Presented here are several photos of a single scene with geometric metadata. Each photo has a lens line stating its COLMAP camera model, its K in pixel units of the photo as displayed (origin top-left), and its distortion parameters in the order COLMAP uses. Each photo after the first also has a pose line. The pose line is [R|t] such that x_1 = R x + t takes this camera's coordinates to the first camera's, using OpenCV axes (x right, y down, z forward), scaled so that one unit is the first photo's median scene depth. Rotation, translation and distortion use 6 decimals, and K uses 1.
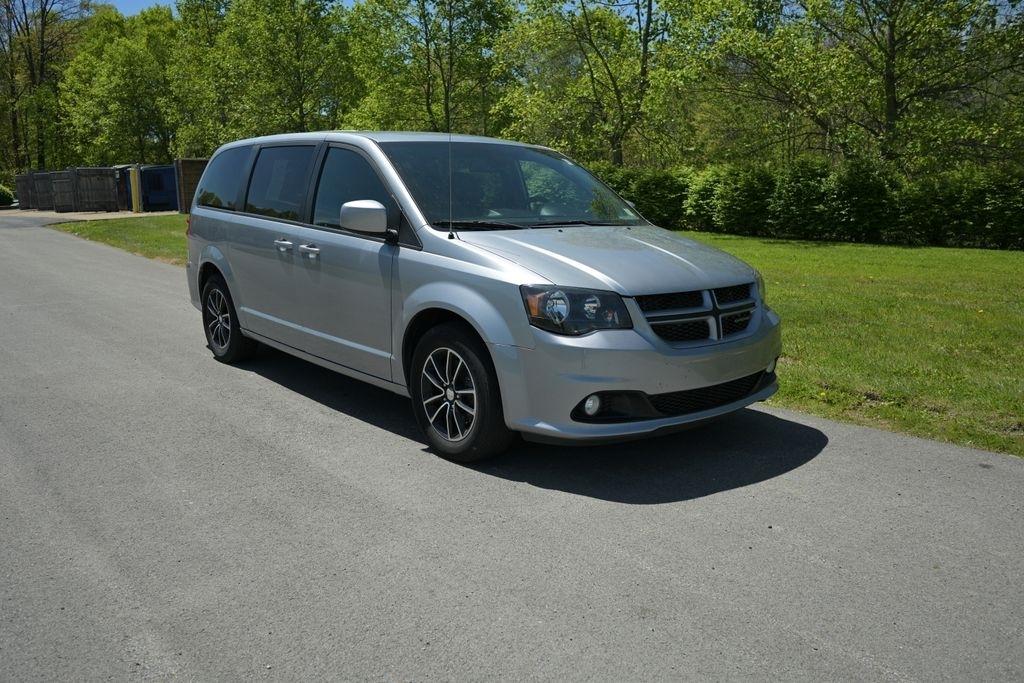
lens RADIAL K [[810.3, 0, 514.9], [0, 810.3, 336.1], [0, 0, 1]] dist [0.006474, -0.005417]
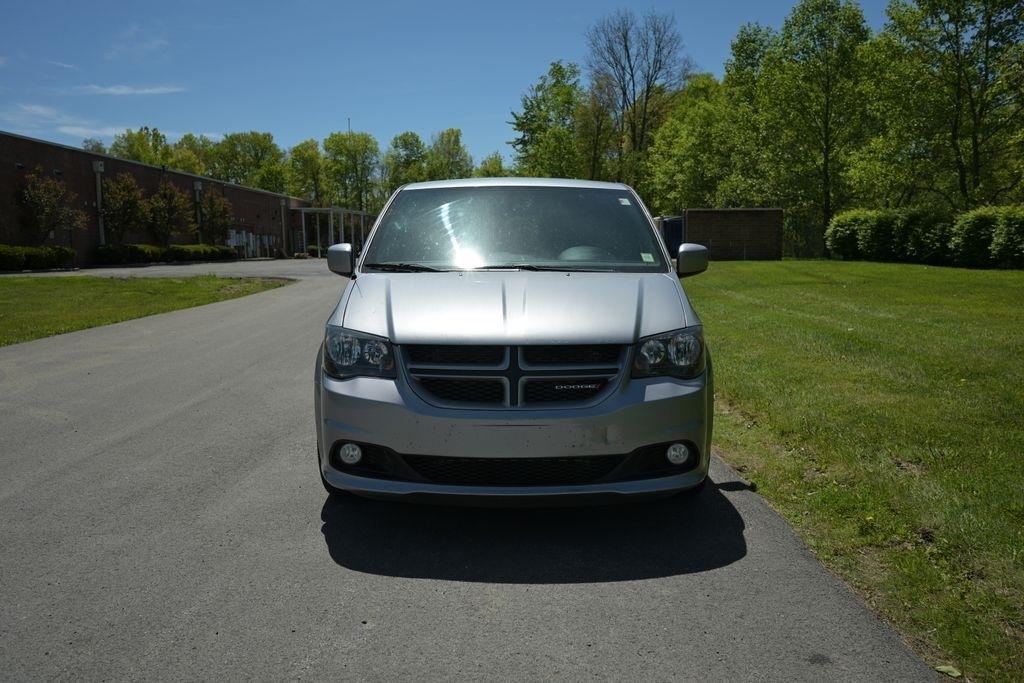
lens RADIAL K [[810.3, 0, 510.9], [0, 810.3, 341.1], [0, 0, 1]] dist [0.006474, -0.005417]
pose [[0.756550, 0.073115, -0.649836, 0.124630], [-0.106639, 0.994222, -0.012288, -0.008061], [0.645183, 0.078594, 0.759975, 0.050189]]
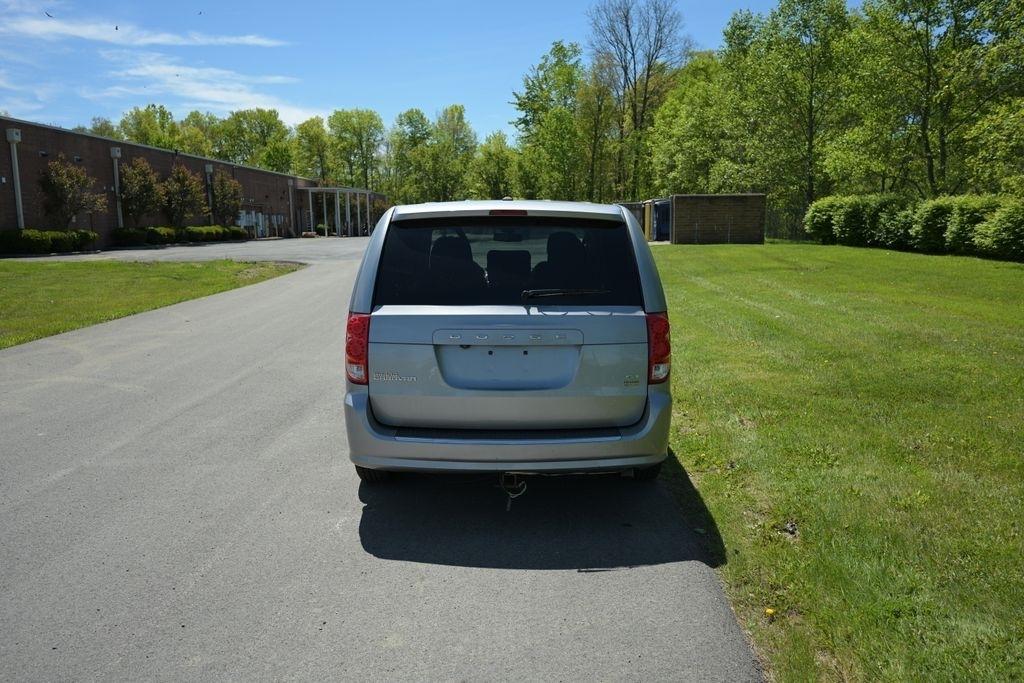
lens RADIAL K [[810.3, 0, 509.6], [0, 810.3, 346.7], [0, 0, 1]] dist [0.006474, -0.005417]
pose [[0.750328, 0.097268, -0.653871, 0.181625], [-0.105870, 0.994030, 0.026381, -0.014491], [0.652533, 0.049431, 0.756146, 0.003459]]
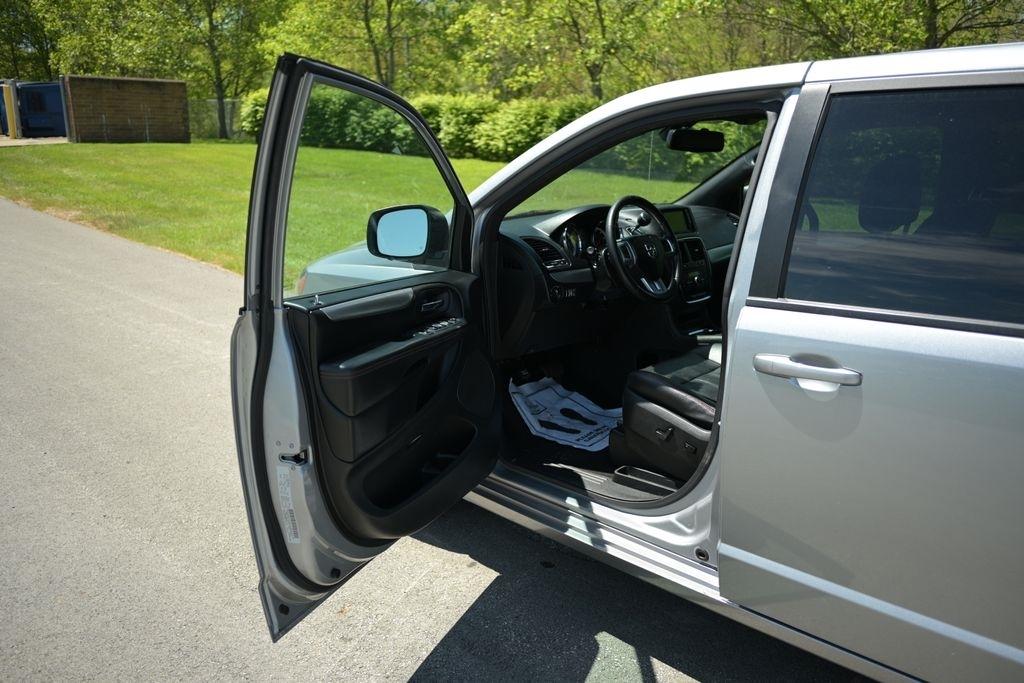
lens RADIAL K [[810.3, 0, 509.4], [0, 810.3, 326.7], [0, 0, 1]] dist [0.006474, -0.005417]
pose [[0.993963, -0.002720, 0.109682, -0.055486], [-0.005729, 0.997042, 0.076642, -0.028793], [-0.109566, -0.076808, 0.991007, 0.108800]]
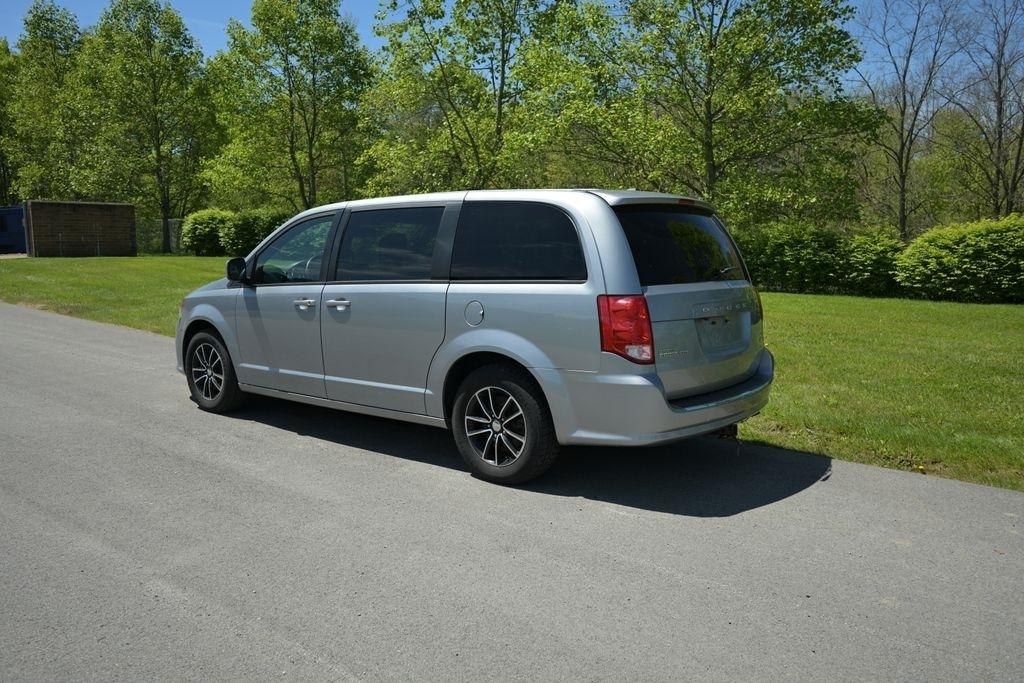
lens RADIAL K [[810.3, 0, 516.7], [0, 810.3, 335.0], [0, 0, 1]] dist [0.006474, -0.005417]
pose [[0.984718, -0.011610, 0.173769, -0.008396], [0.020602, 0.998535, -0.050036, 0.002895], [-0.172934, 0.052852, 0.983514, -0.051776]]
